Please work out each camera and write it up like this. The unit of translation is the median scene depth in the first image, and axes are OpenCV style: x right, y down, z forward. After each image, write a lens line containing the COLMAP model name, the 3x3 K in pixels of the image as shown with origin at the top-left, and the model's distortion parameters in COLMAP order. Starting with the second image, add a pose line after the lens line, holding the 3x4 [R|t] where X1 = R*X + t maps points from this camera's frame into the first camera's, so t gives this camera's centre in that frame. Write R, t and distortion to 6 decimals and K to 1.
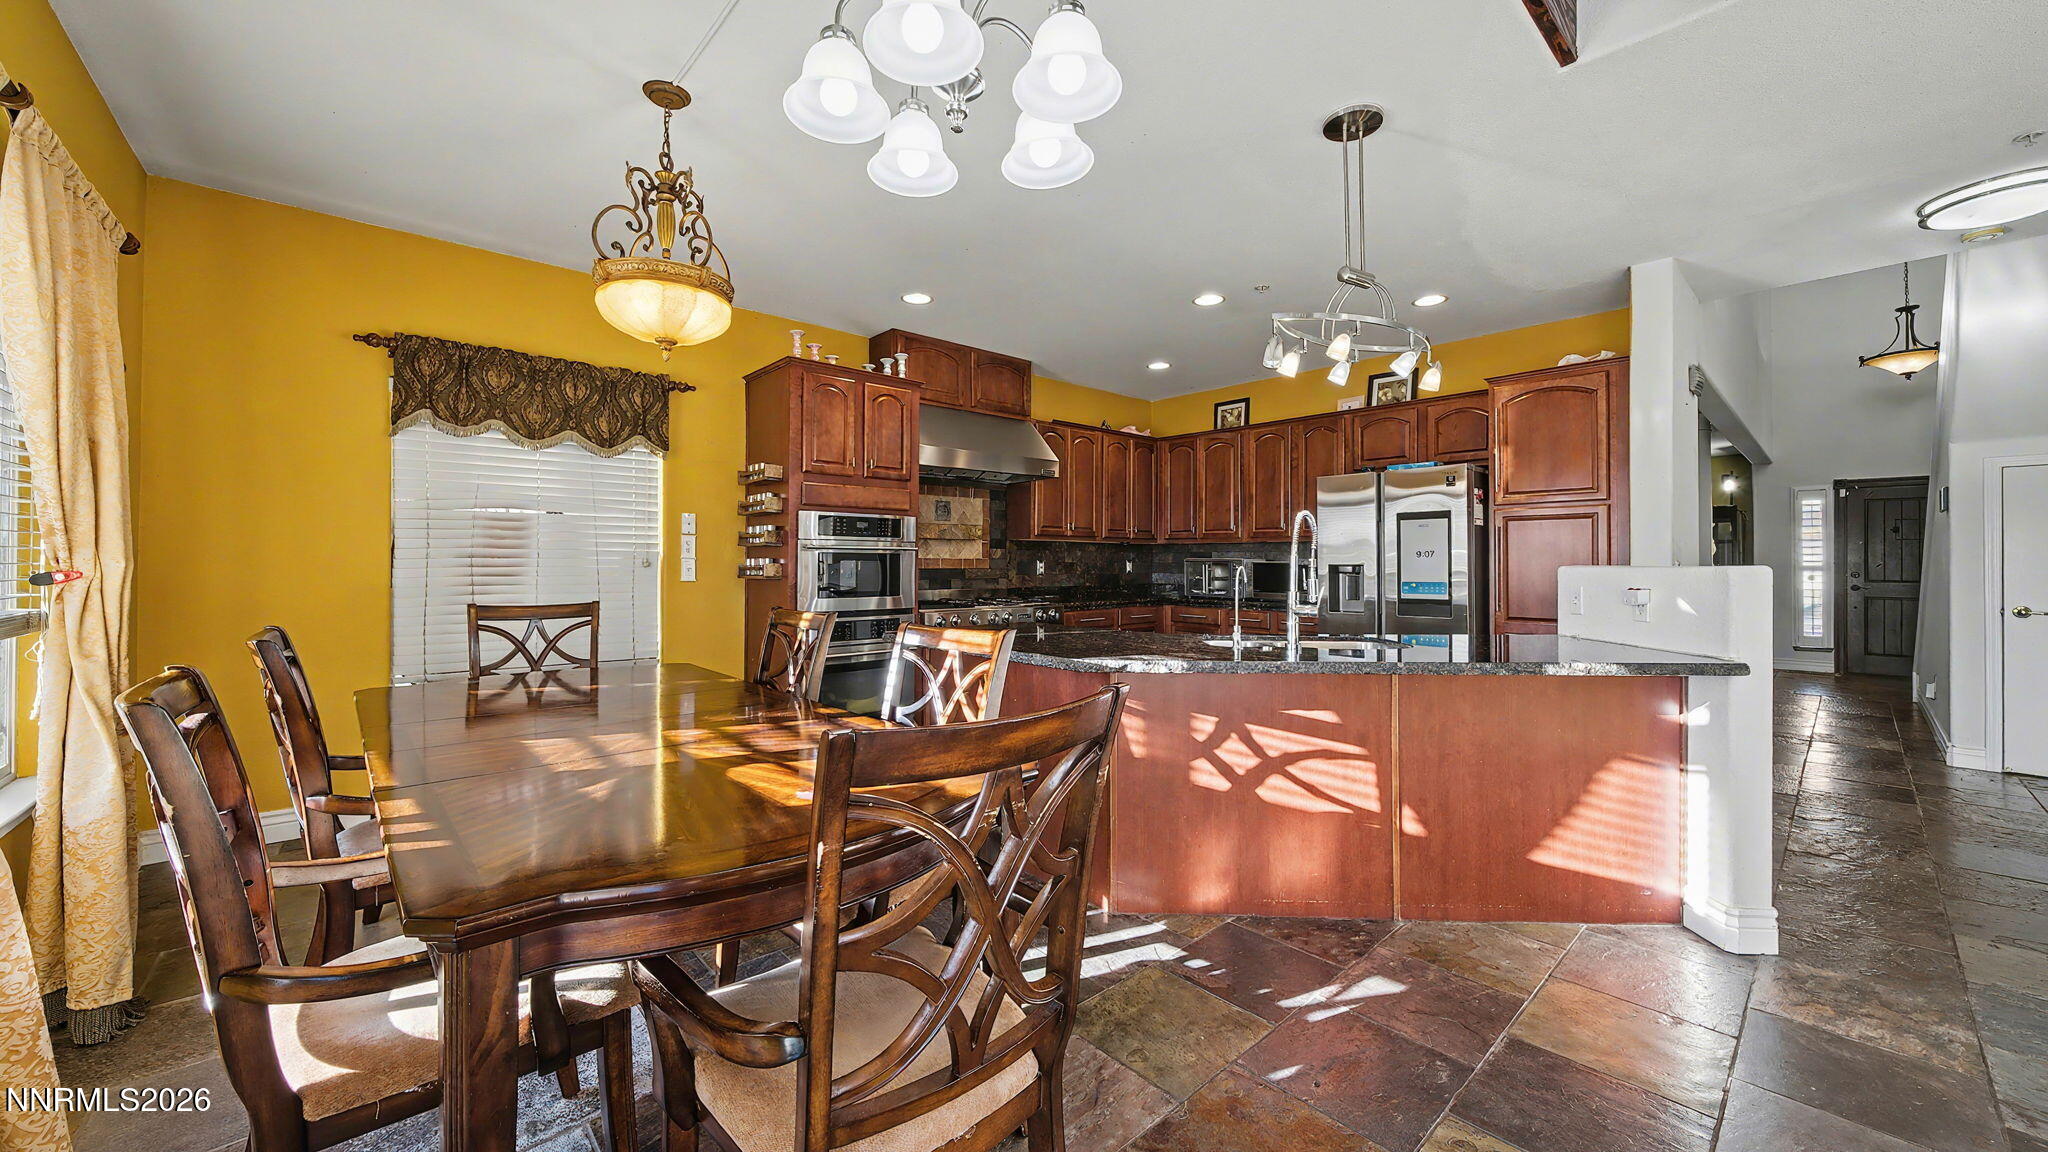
lens RADIAL K [[729.7, 0, 1017.5], [0, 729.7, 563.3], [0, 0, 1]] dist [0.000524, -0.000007]
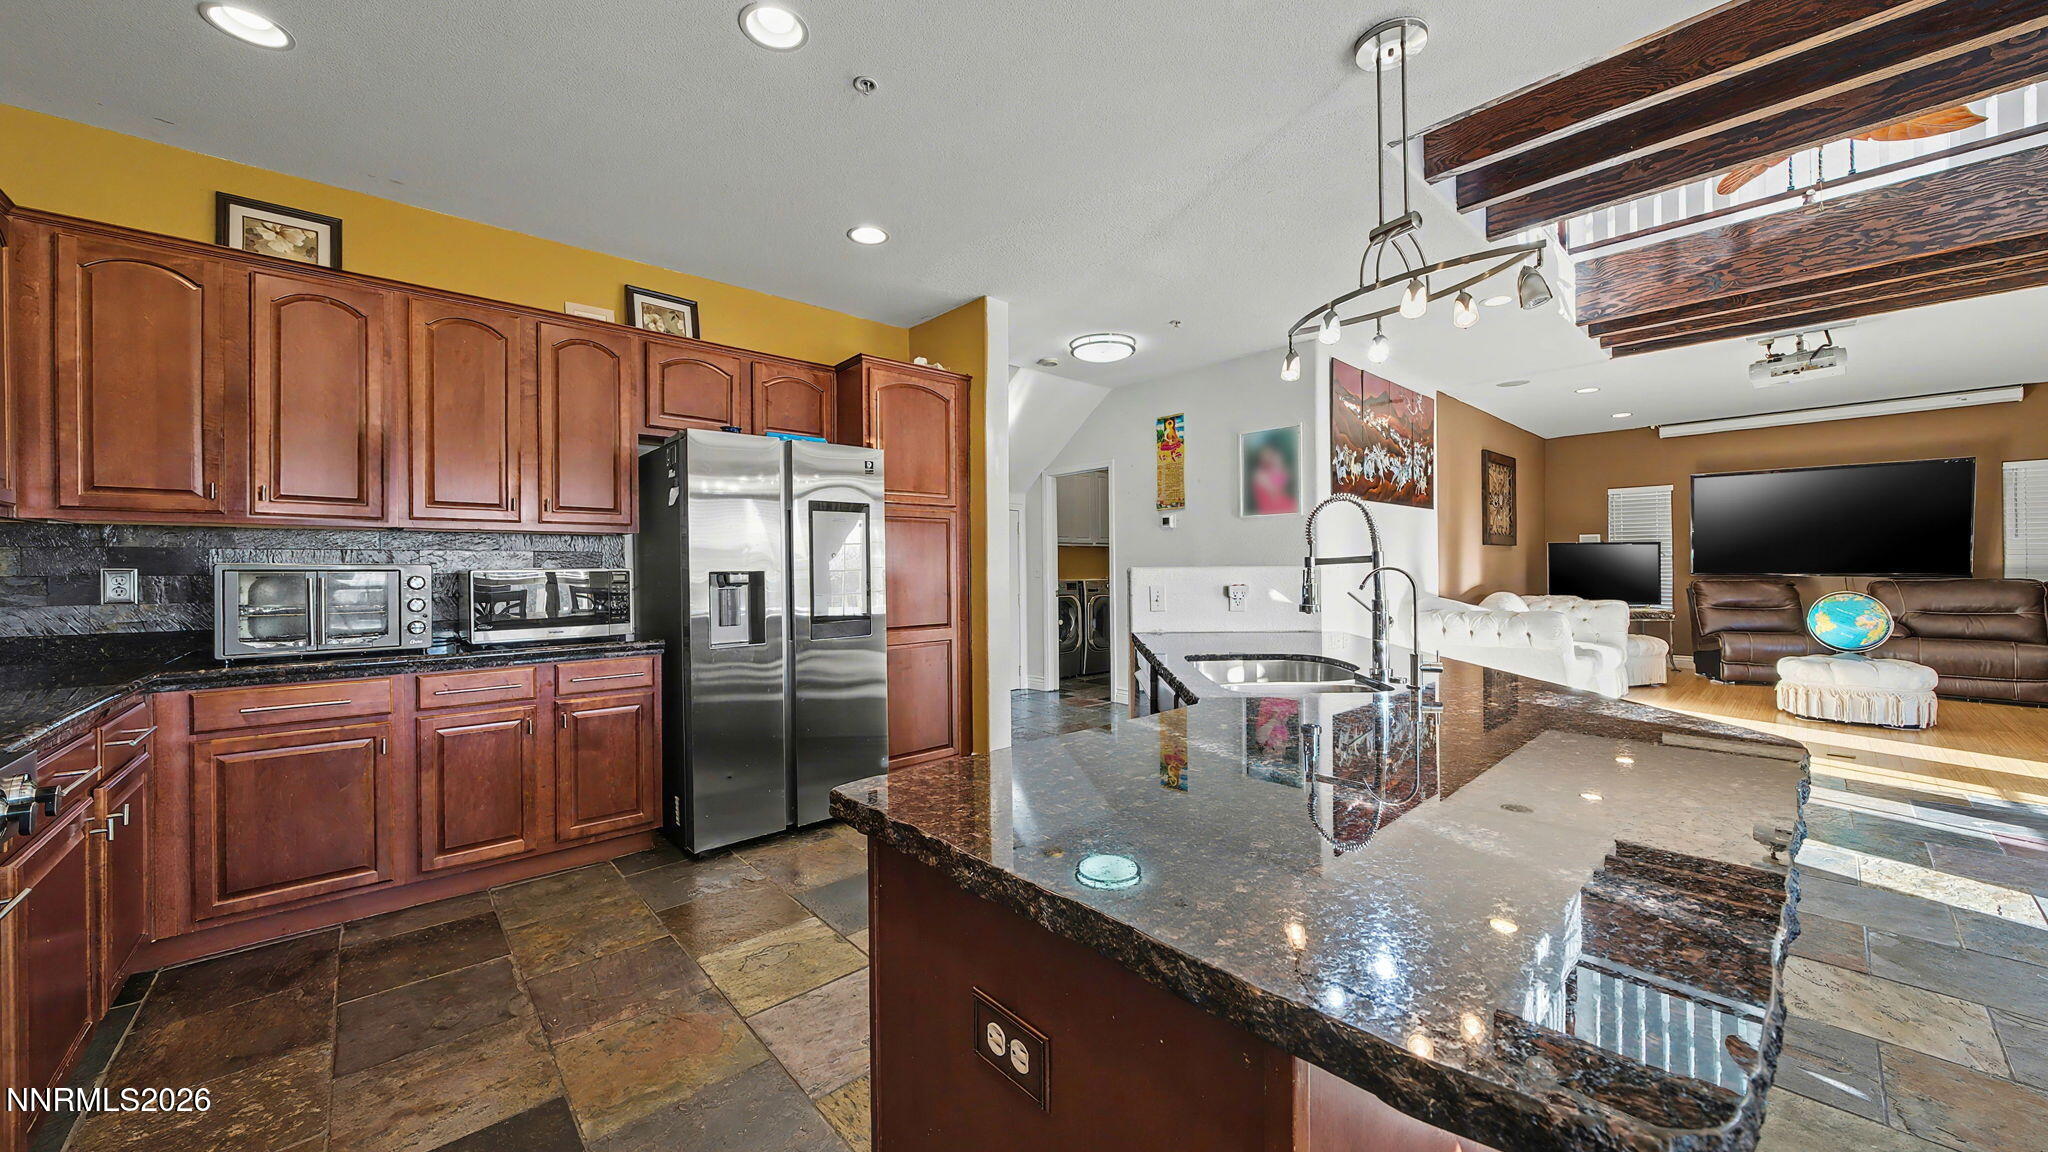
lens RADIAL K [[729.7, 0, 1017.5], [0, 729.7, 563.3], [0, 0, 1]] dist [0.000524, -0.000007]
pose [[0.001520, -0.000738, 0.999999, -0.209532], [0.007528, 0.999971, 0.000727, -0.004352], [-0.999971, 0.007527, 0.001525, 0.772670]]
